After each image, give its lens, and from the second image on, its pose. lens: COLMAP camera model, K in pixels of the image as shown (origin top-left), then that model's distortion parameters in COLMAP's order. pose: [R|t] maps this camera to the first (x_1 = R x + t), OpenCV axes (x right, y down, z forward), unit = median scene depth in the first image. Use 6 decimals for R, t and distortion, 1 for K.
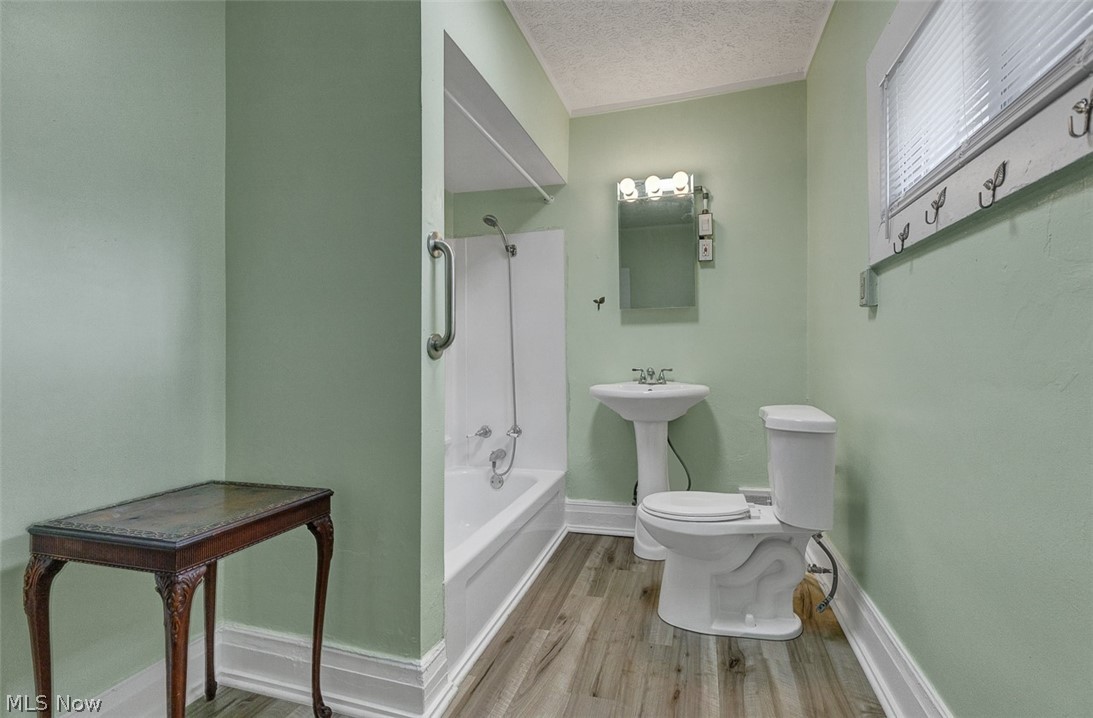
lens RADIAL K [[496.1, 0, 547.1], [0, 496.1, 356.9], [0, 0, 1]] dist [0.011193, -0.002756]
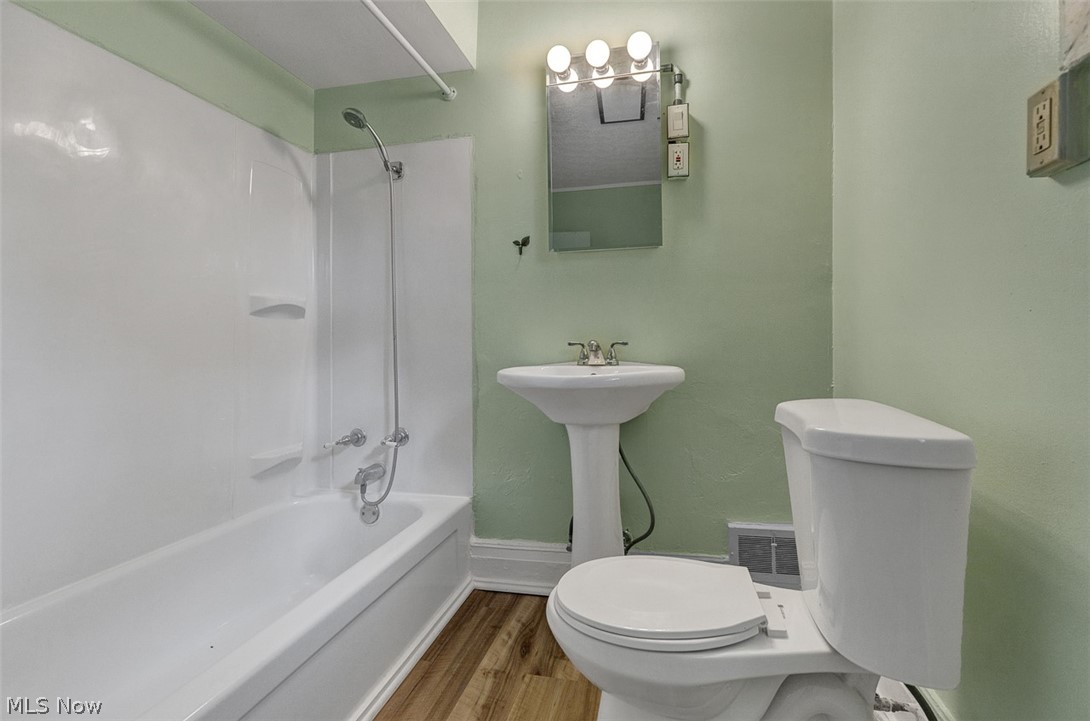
lens RADIAL K [[494.8, 0, 544.4], [0, 494.8, 354.2], [0, 0, 1]] dist [0.011193, -0.002756]
pose [[0.998978, -0.004797, 0.044936, 0.110853], [0.003816, 0.999753, 0.021877, 0.024971], [-0.045030, -0.021683, 0.998750, 0.346131]]
